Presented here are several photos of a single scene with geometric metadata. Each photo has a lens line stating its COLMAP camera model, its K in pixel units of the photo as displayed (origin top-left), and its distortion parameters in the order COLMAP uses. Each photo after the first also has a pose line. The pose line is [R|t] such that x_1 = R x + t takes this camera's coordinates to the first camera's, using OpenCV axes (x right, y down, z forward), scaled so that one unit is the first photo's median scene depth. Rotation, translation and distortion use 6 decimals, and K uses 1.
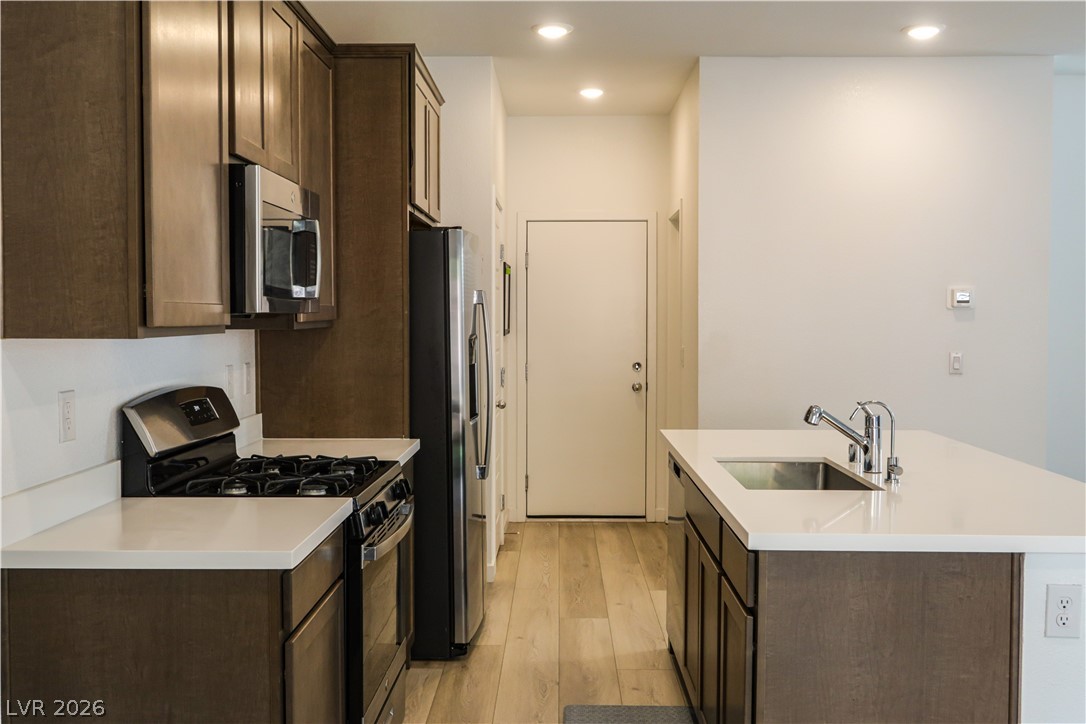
lens RADIAL K [[1082.3, 0, 536.7], [0, 1082.3, 365.6], [0, 0, 1]] dist [-0.004685, 0.000000]
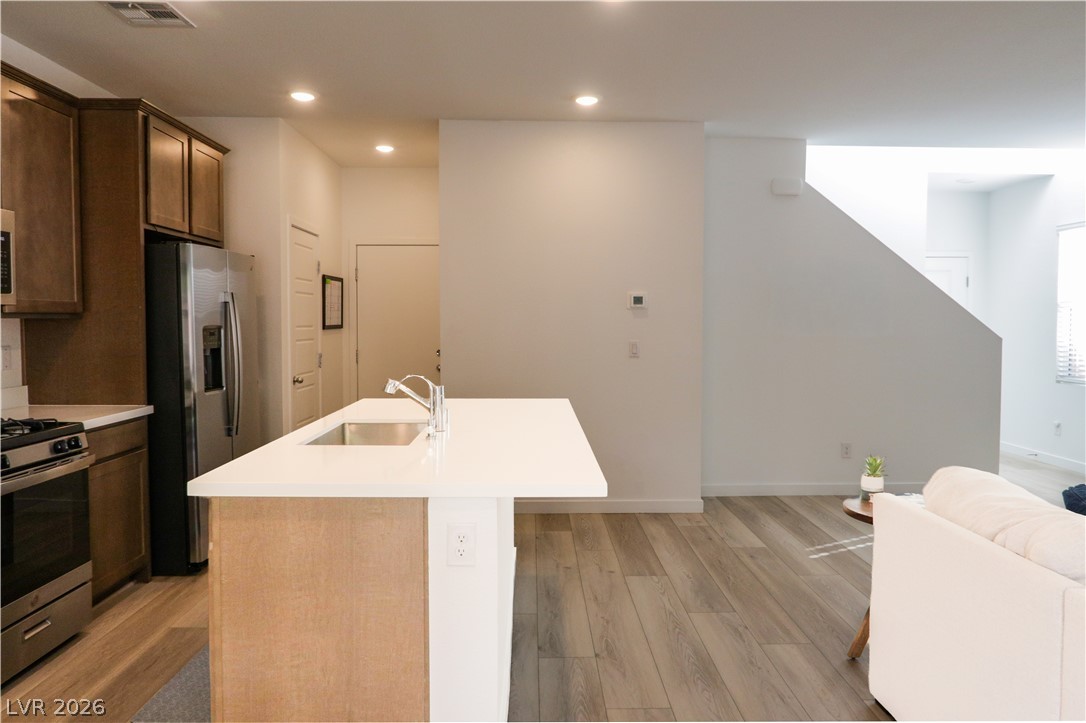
lens RADIAL K [[750.9, 0, 550.9], [0, 750.9, 358.8], [0, 0, 1]] dist [-0.015167, 0.005434]
pose [[0.999293, 0.000980, 0.037579, 0.335440], [-0.001142, 0.999990, 0.004268, 0.007953], [-0.037574, -0.004308, 0.999285, 0.089889]]
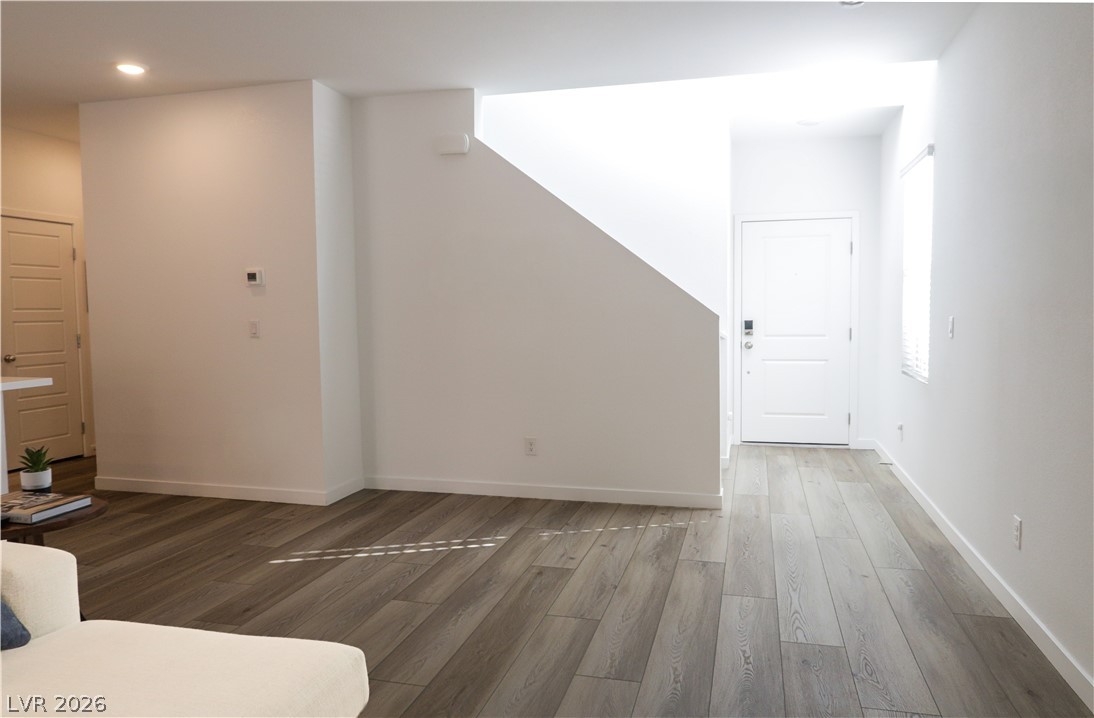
lens RADIAL K [[751.4, 0, 550.0], [0, 751.4, 363.1], [0, 0, 1]] dist [-0.013673, -0.004578]
pose [[0.971133, 0.010314, -0.238316, 1.264539], [-0.003915, 0.999619, 0.027309, 0.016856], [0.238507, -0.025588, 0.970804, 0.301357]]
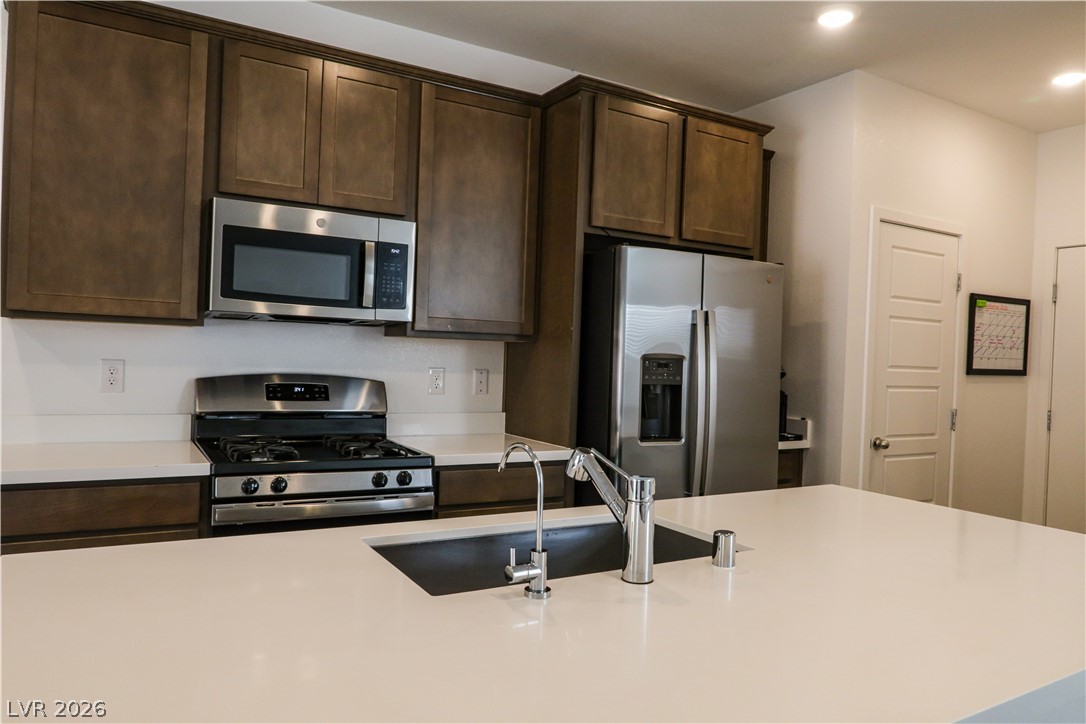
lens RADIAL K [[750.9, 0, 513.1], [0, 750.9, 363.9], [0, 0, 1]] dist [-0.015167, 0.005434]
pose [[0.519775, 0.036719, -0.853514, 0.480120], [-0.077516, 0.996982, -0.004315, -0.006714], [0.850779, 0.068404, 0.521053, 0.570602]]
